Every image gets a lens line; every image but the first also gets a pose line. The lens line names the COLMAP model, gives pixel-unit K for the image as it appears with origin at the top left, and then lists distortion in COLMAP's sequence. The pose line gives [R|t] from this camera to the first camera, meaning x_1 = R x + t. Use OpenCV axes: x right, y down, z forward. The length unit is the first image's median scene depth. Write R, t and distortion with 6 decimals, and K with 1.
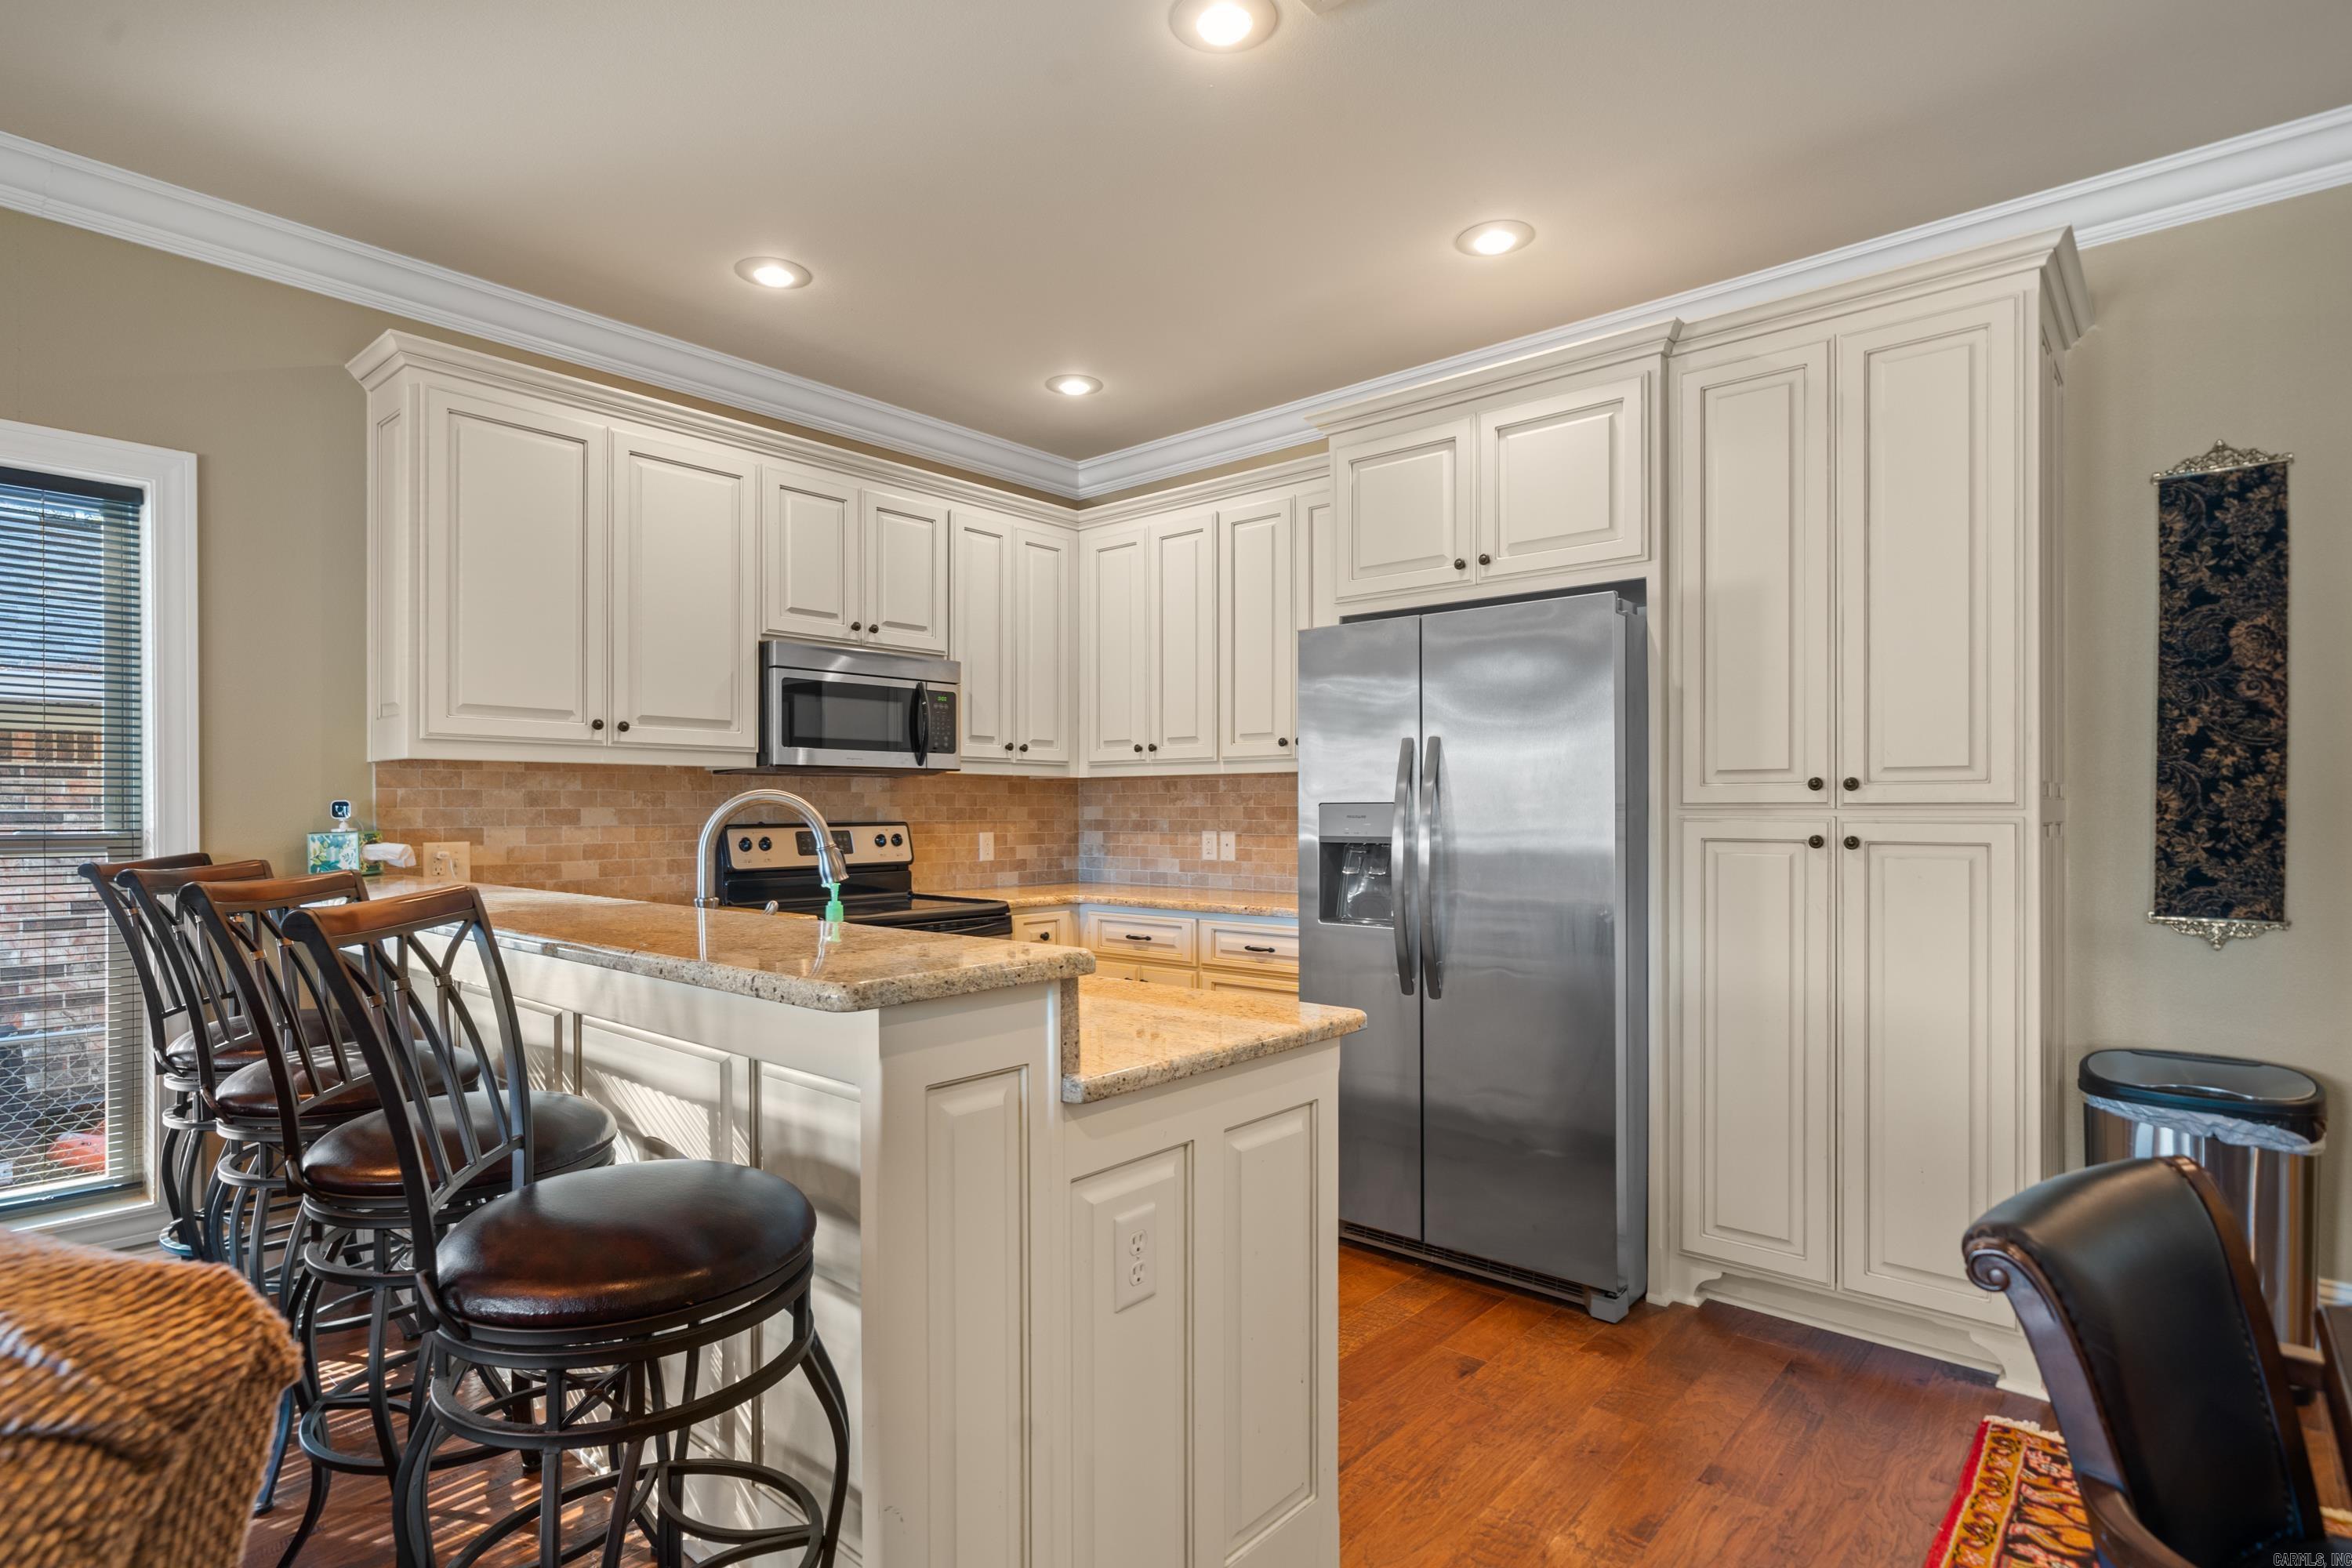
lens RADIAL K [[1176.6, 0, 1143.1], [0, 1176.6, 807.7], [0, 0, 1]] dist [0.003650, 0.001406]
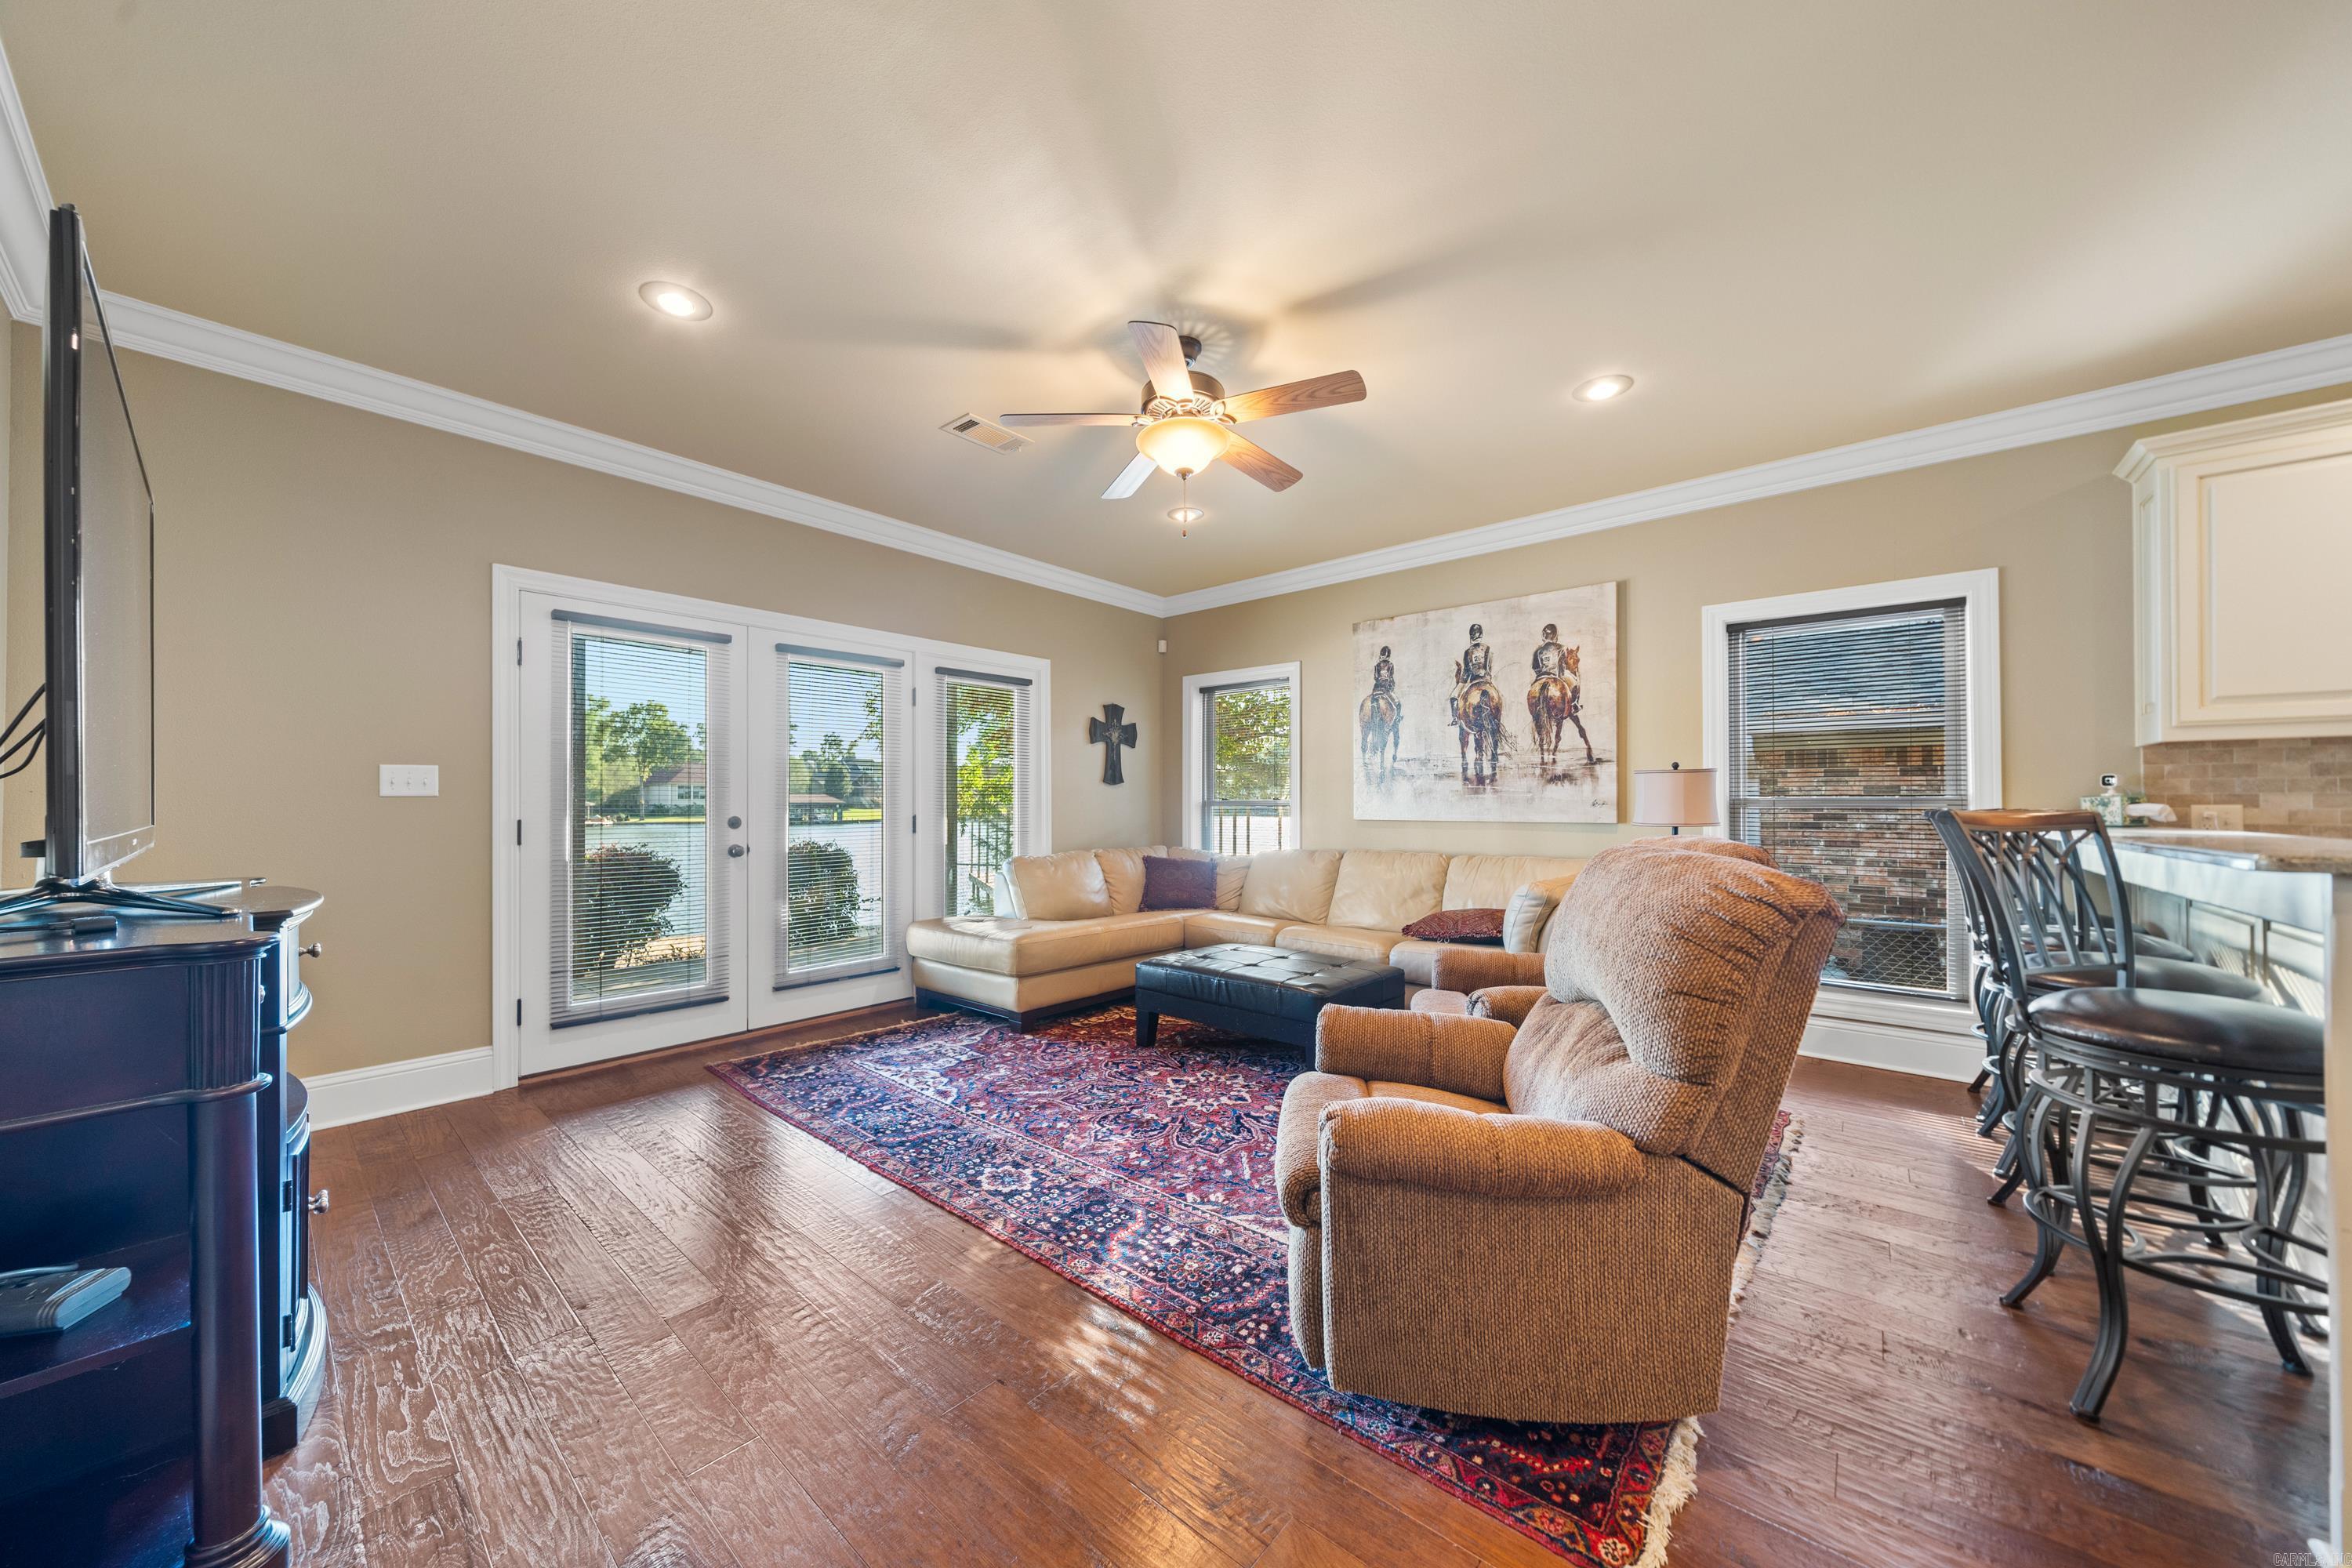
lens RADIAL K [[803.5, 0, 1165.2], [0, 803.5, 800.3], [0, 0, 1]] dist [-0.002851, -0.000233]
pose [[0.024235, -0.005294, -0.999692, 0.230602], [0.001245, 0.999985, -0.005265, 0.024734], [0.999706, -0.001117, 0.024241, -0.154919]]
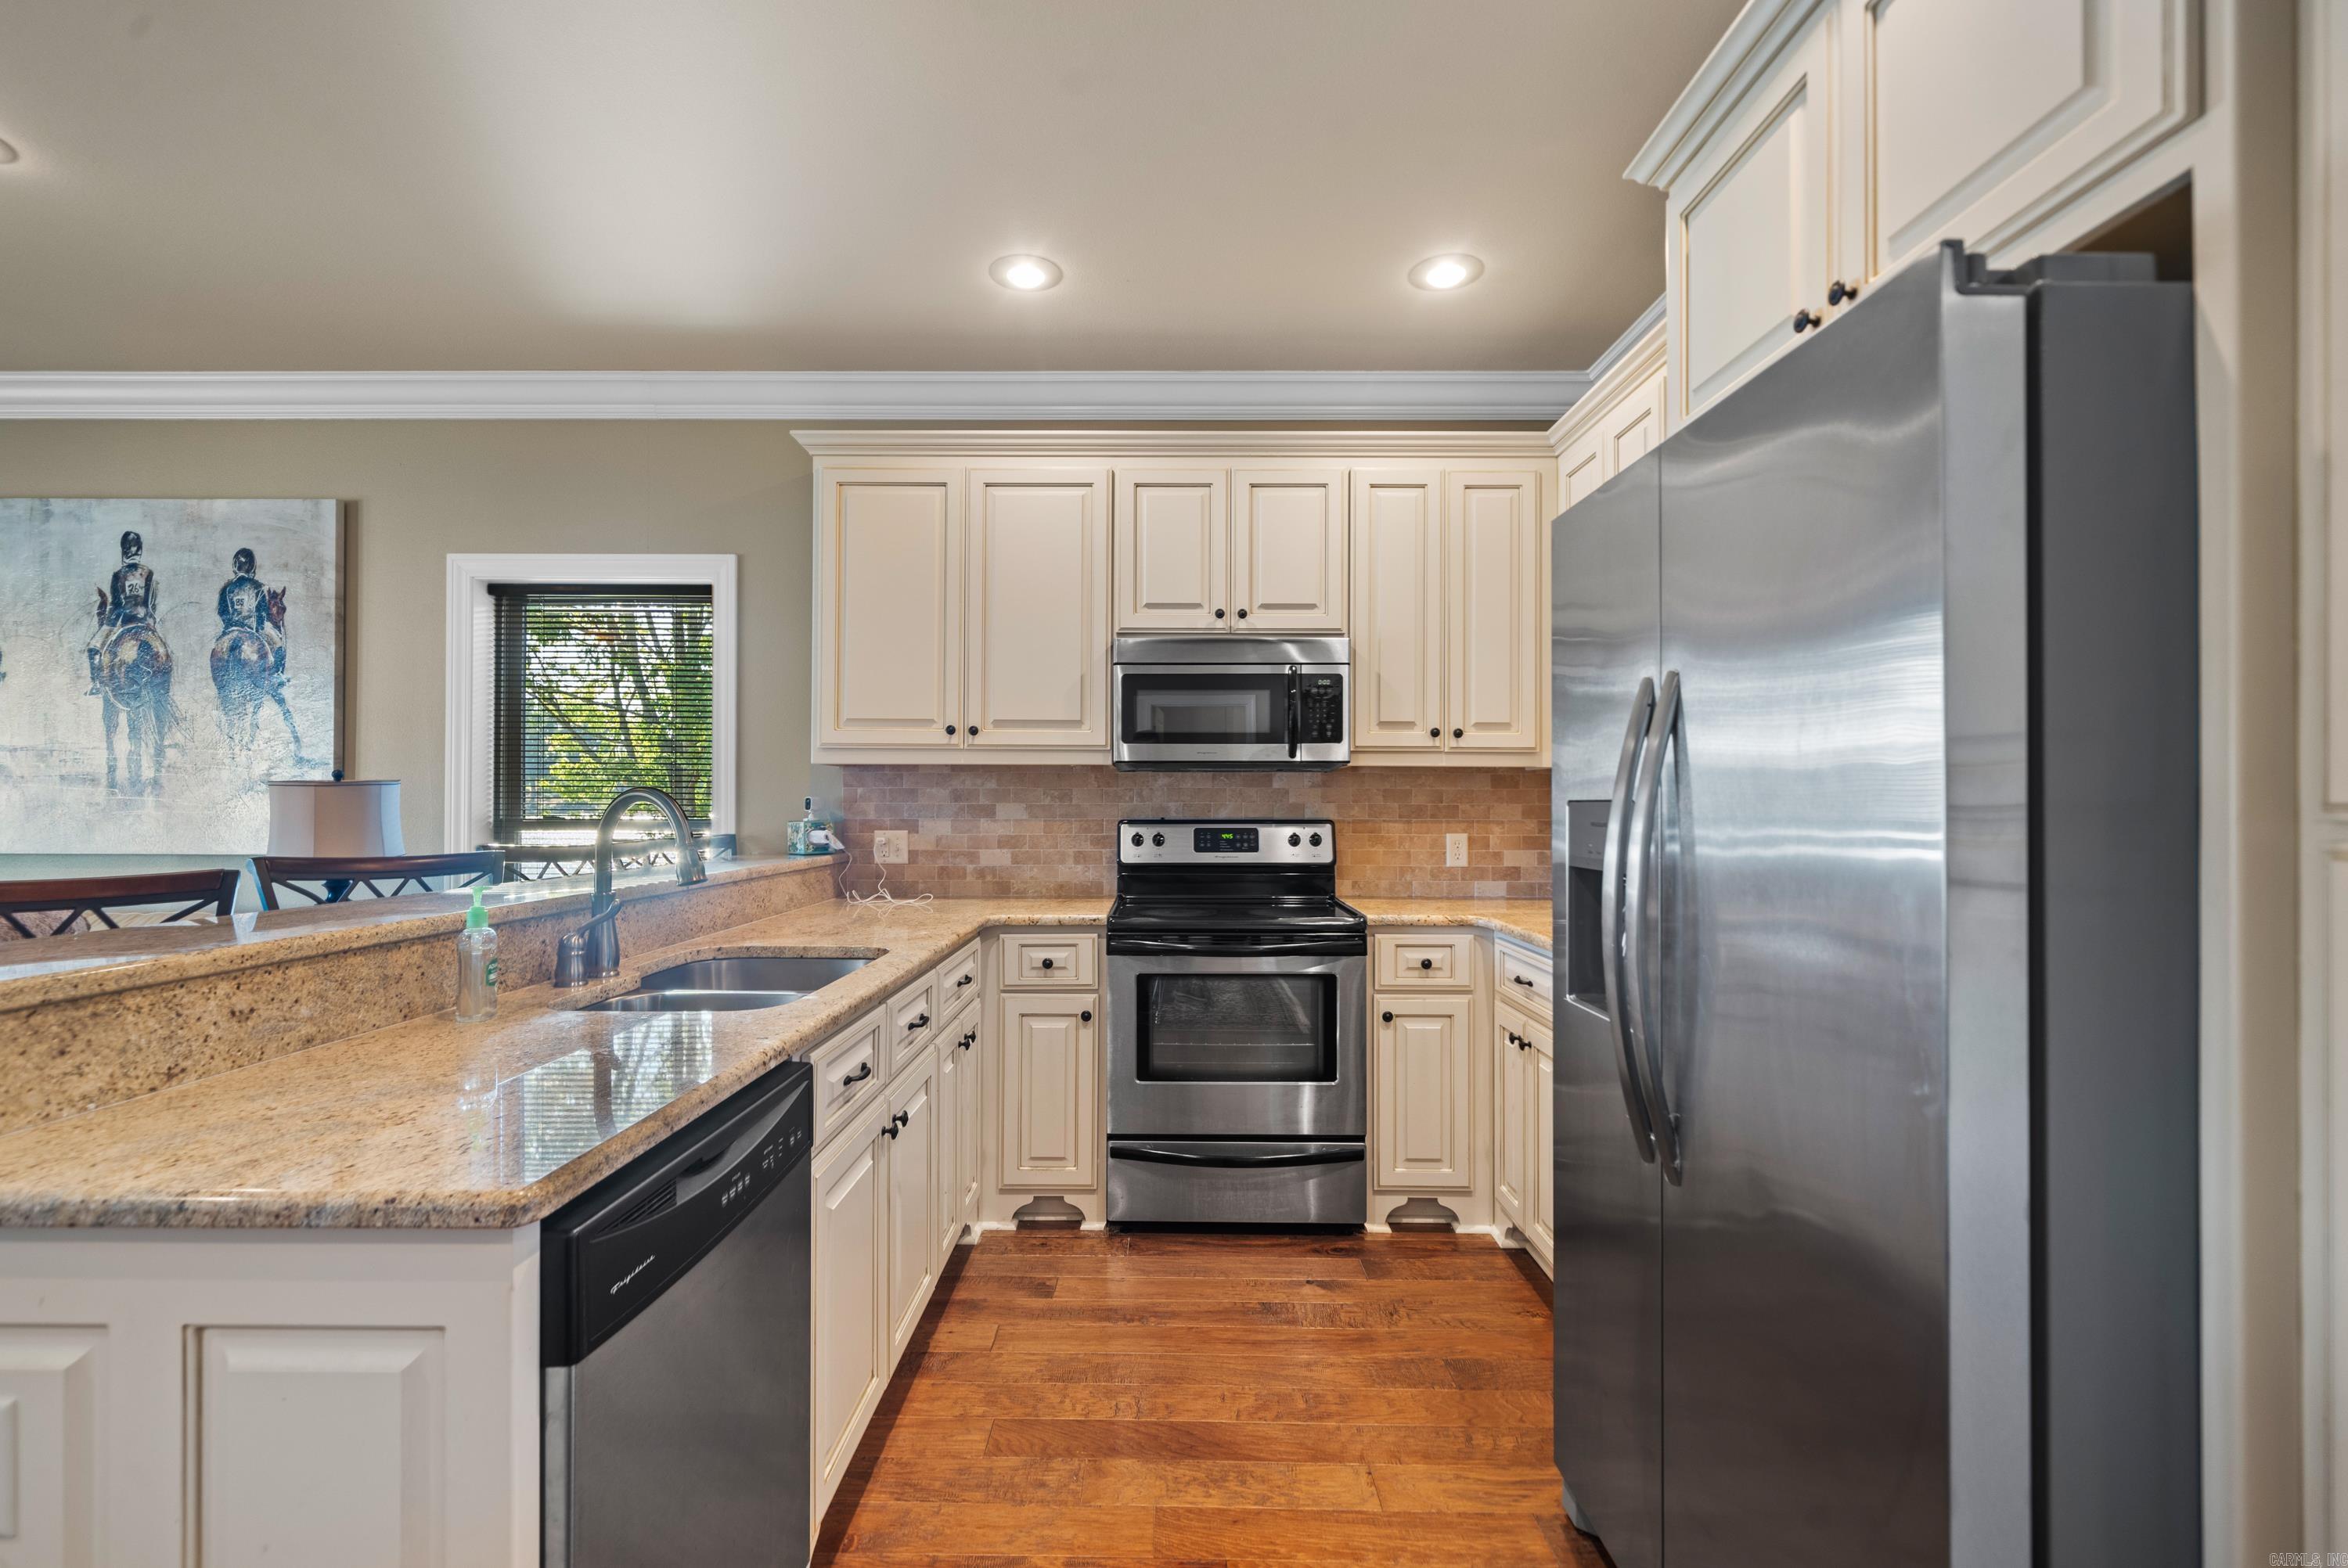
lens RADIAL K [[1010.9, 0, 1145.8], [0, 1010.9, 798.2], [0, 0, 1]] dist [-0.002889, 0.000411]
pose [[0.663841, -0.000378, -0.747874, 0.351356], [-0.003577, 0.999987, -0.003680, -0.001764], [0.747865, 0.005118, 0.663831, 0.442980]]
